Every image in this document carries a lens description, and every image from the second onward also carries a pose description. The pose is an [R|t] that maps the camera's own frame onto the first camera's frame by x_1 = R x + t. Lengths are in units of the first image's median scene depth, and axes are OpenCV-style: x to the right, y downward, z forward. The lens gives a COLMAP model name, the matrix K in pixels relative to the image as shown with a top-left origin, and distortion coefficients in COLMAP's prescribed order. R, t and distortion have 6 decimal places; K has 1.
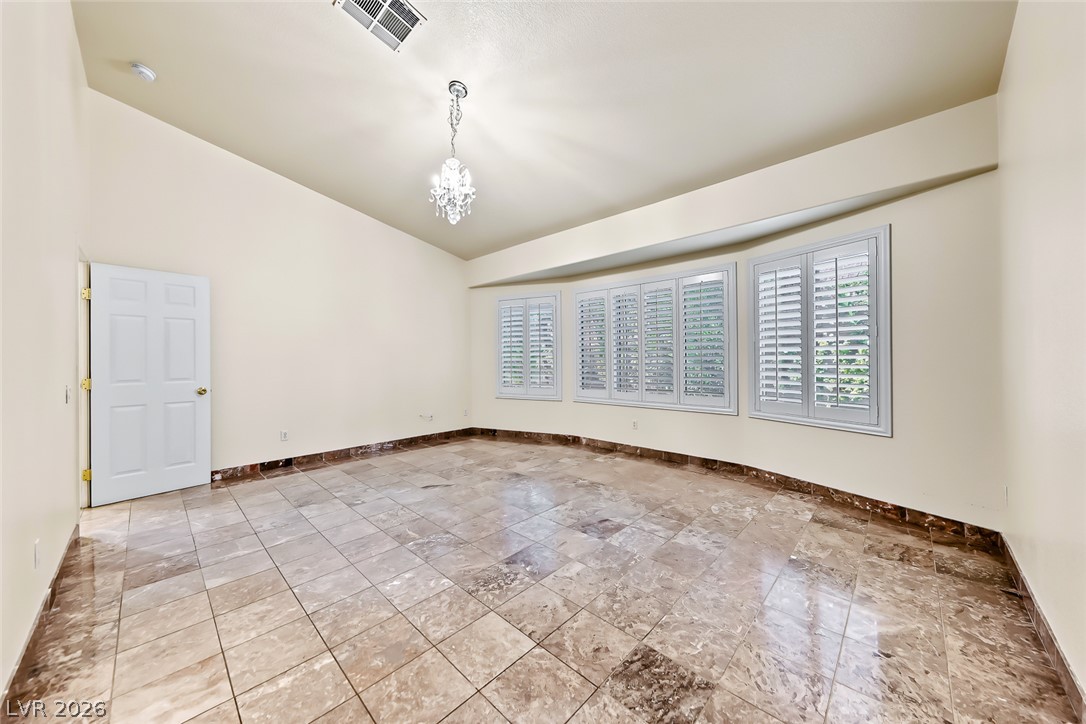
lens RADIAL K [[374.9, 0, 539.5], [0, 374.9, 360.2], [0, 0, 1]] dist [0.003322, -0.000640]
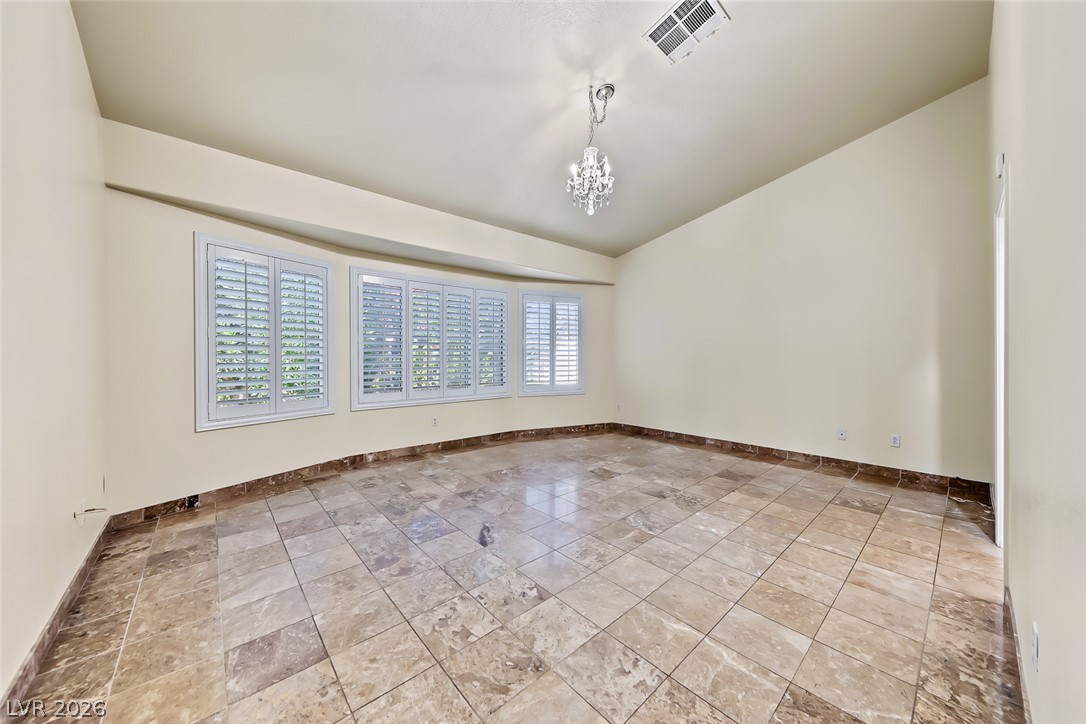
lens RADIAL K [[374.9, 0, 539.4], [0, 374.9, 359.7], [0, 0, 1]] dist [0.003322, -0.000640]
pose [[0.083166, 0.002465, 0.996533, -1.295751], [0.003386, 0.999990, -0.002757, 0.016270], [-0.996530, 0.003604, 0.083157, 1.133117]]
